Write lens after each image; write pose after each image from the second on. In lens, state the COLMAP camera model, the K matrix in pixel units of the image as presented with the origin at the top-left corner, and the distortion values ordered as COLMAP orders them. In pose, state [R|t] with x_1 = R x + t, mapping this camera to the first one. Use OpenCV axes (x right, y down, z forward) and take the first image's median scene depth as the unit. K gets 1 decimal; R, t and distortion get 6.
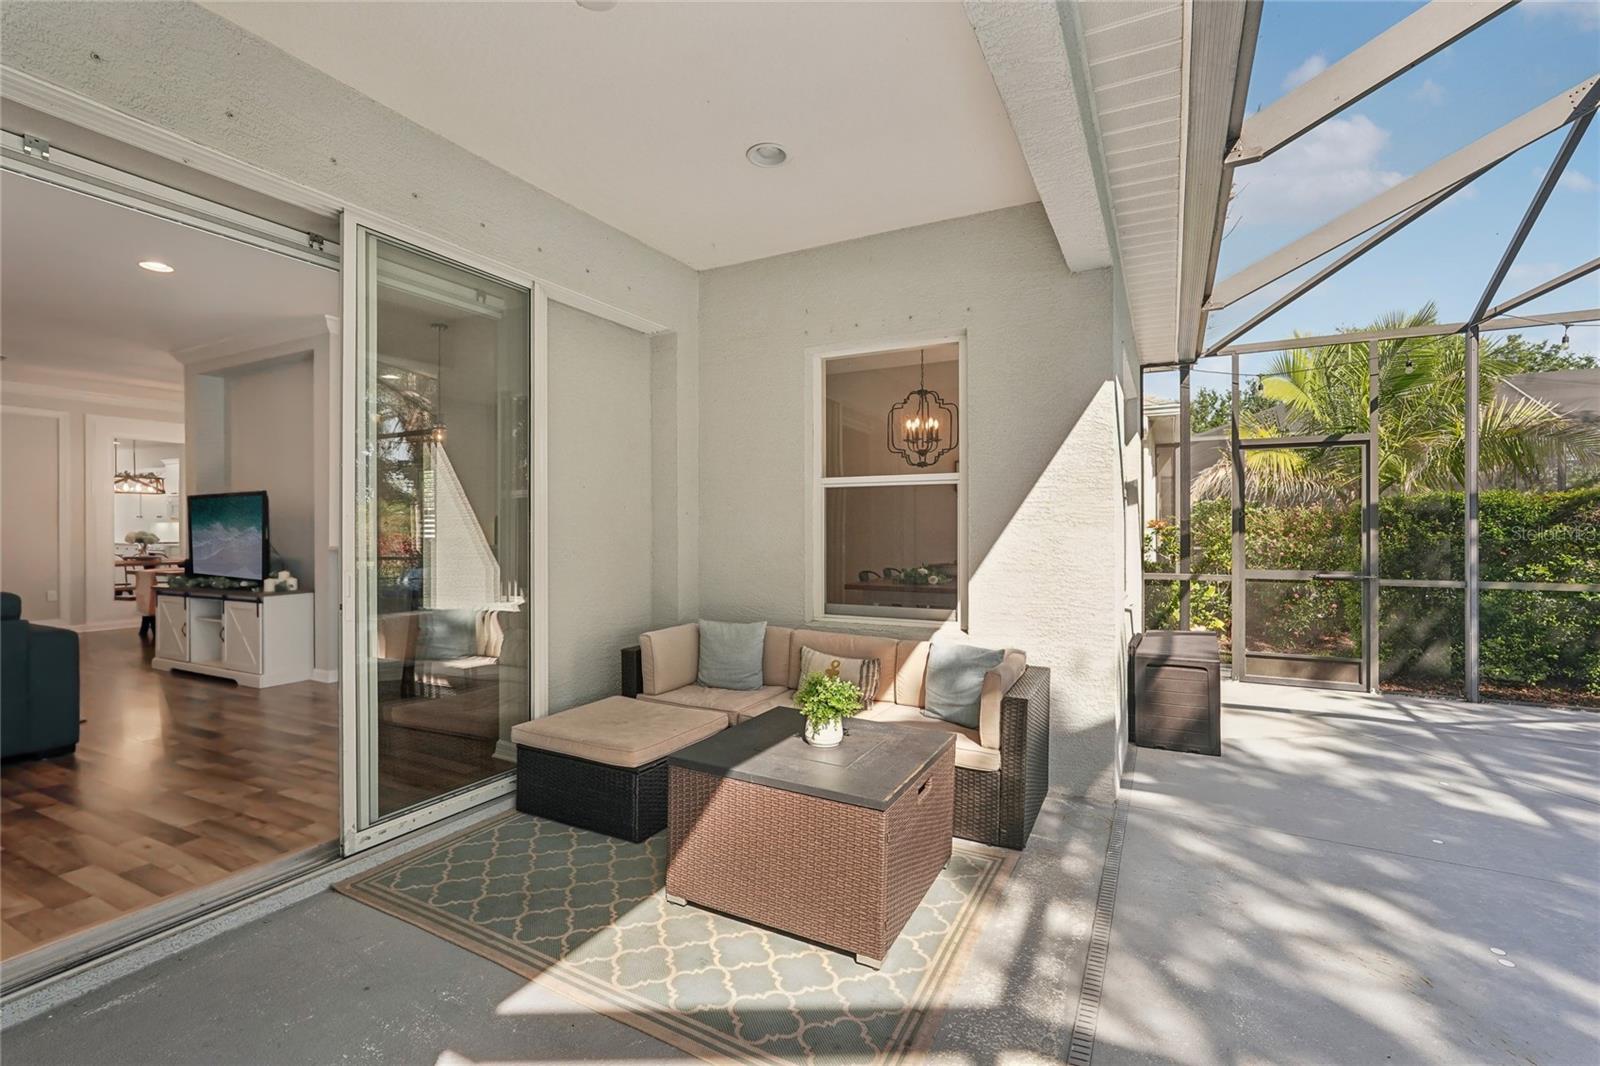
lens RADIAL K [[720.7, 0, 798.8], [0, 720.7, 527.2], [0, 0, 1]] dist [0.001513, 0.001091]
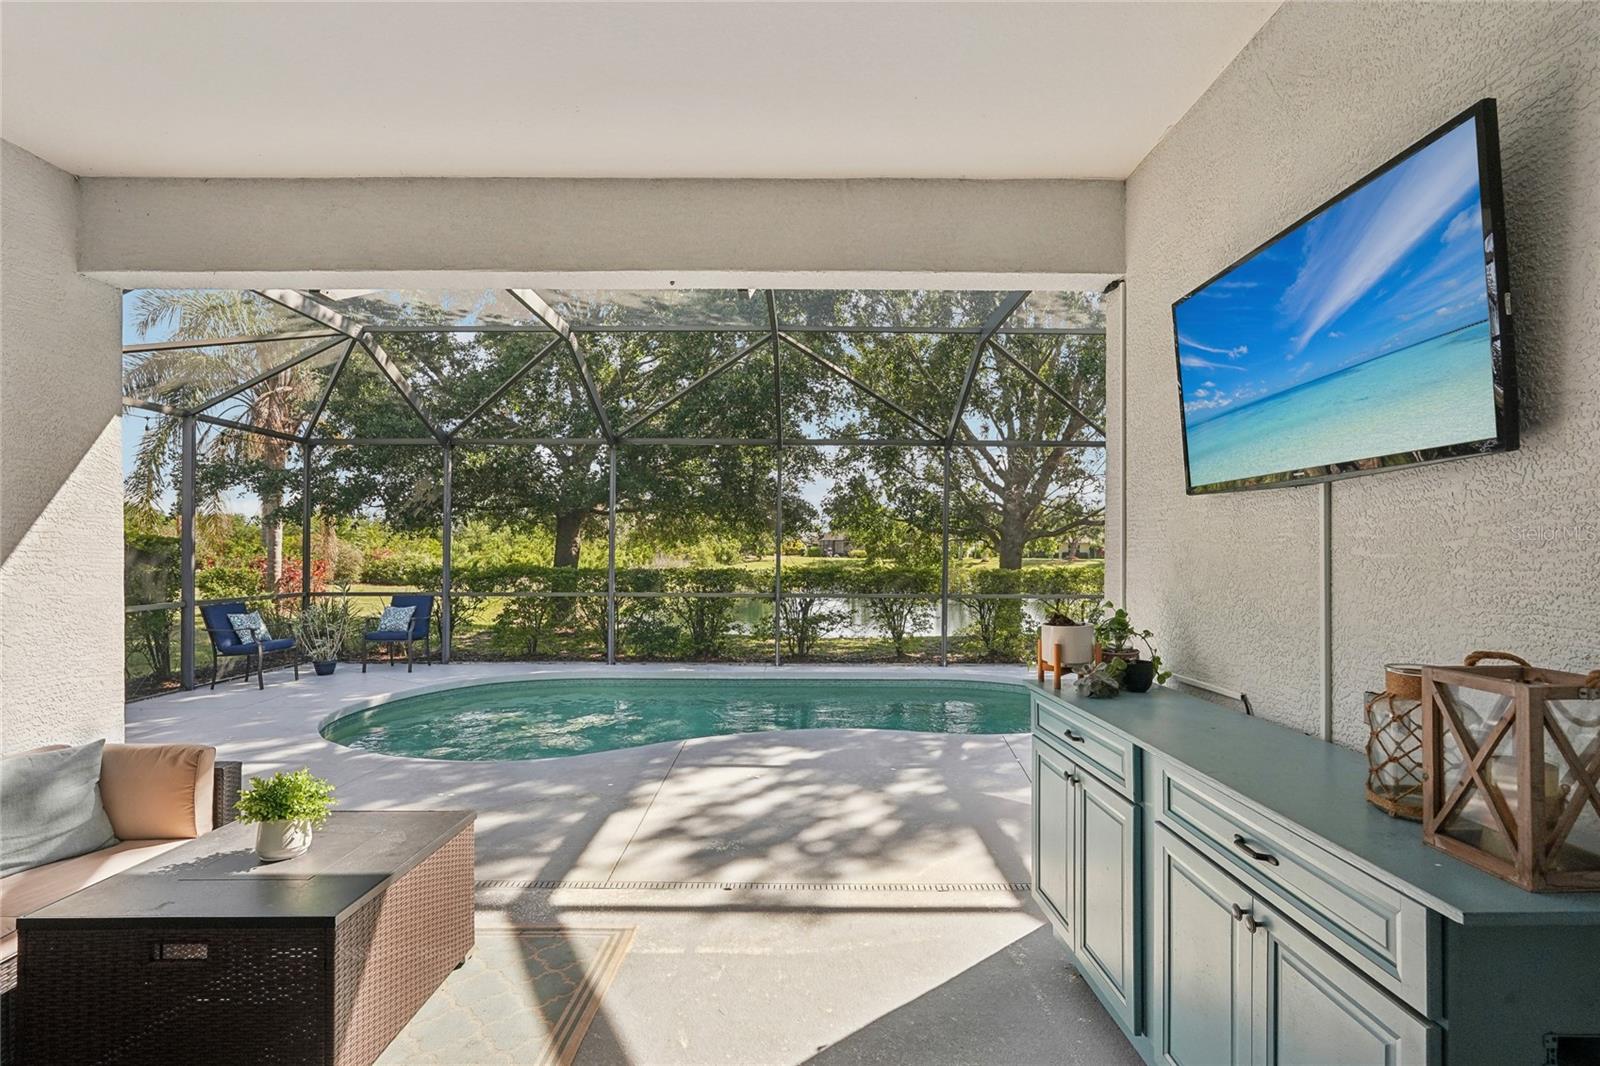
lens RADIAL K [[720.7, 0, 801.1], [0, 720.7, 545.0], [0, 0, 1]] dist [0.001513, 0.001091]
pose [[-0.471165, 0.009683, 0.881992, -1.220157], [-0.004669, 0.999898, -0.013471, -0.057907], [-0.882033, -0.010465, -0.471072, 1.092077]]
